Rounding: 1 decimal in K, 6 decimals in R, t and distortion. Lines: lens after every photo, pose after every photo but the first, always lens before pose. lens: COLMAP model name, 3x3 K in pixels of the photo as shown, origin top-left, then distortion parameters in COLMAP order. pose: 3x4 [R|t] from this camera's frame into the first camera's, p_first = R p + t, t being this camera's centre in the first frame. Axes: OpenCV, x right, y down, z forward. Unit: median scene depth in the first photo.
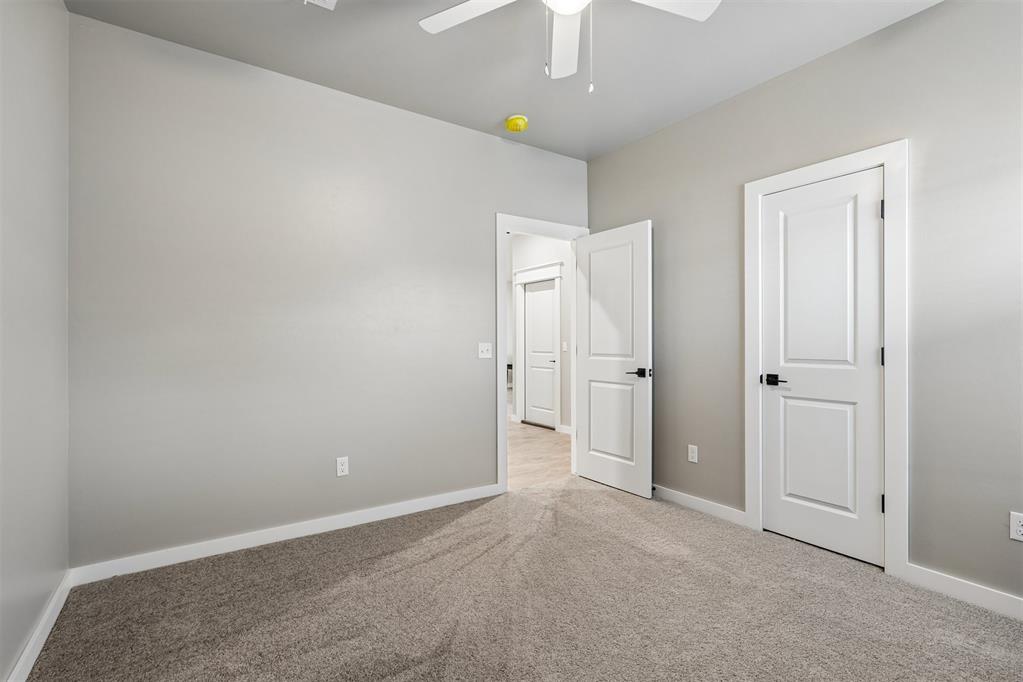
lens RADIAL K [[468.4, 0, 515.5], [0, 468.4, 339.9], [0, 0, 1]] dist [-0.004997, 0.000417]
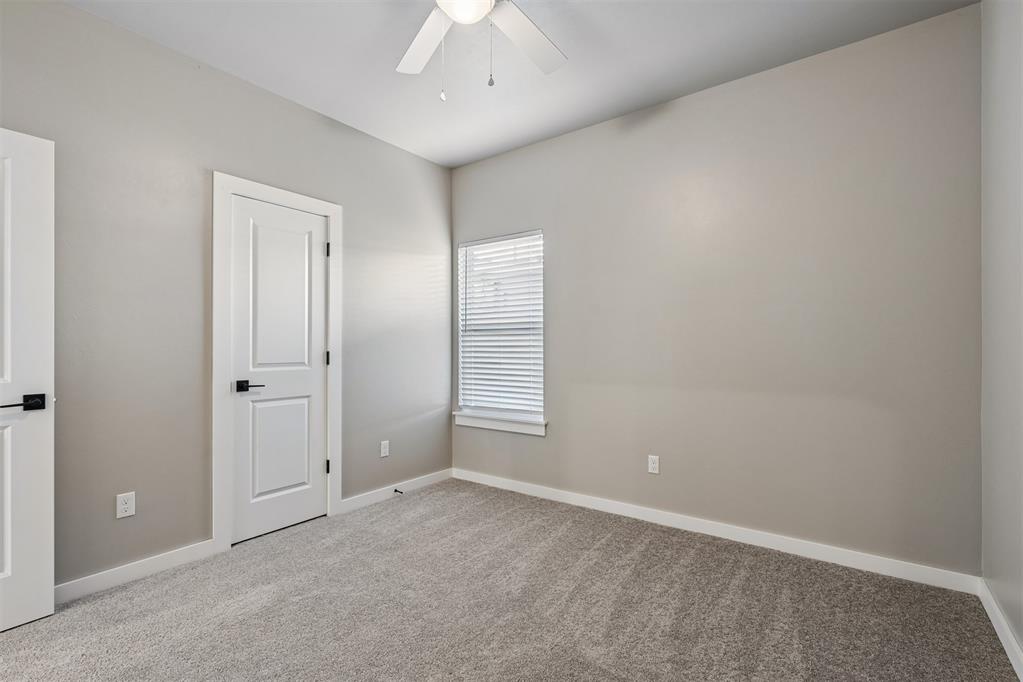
lens RADIAL K [[465.0, 0, 510.7], [0, 465.0, 342.8], [0, 0, 1]] dist [-0.002931, 0.001610]
pose [[-0.321754, 0.007302, 0.946795, -0.565633], [-0.004458, 0.999947, -0.009227, 0.000874], [-0.946813, -0.007190, -0.321705, 0.796259]]
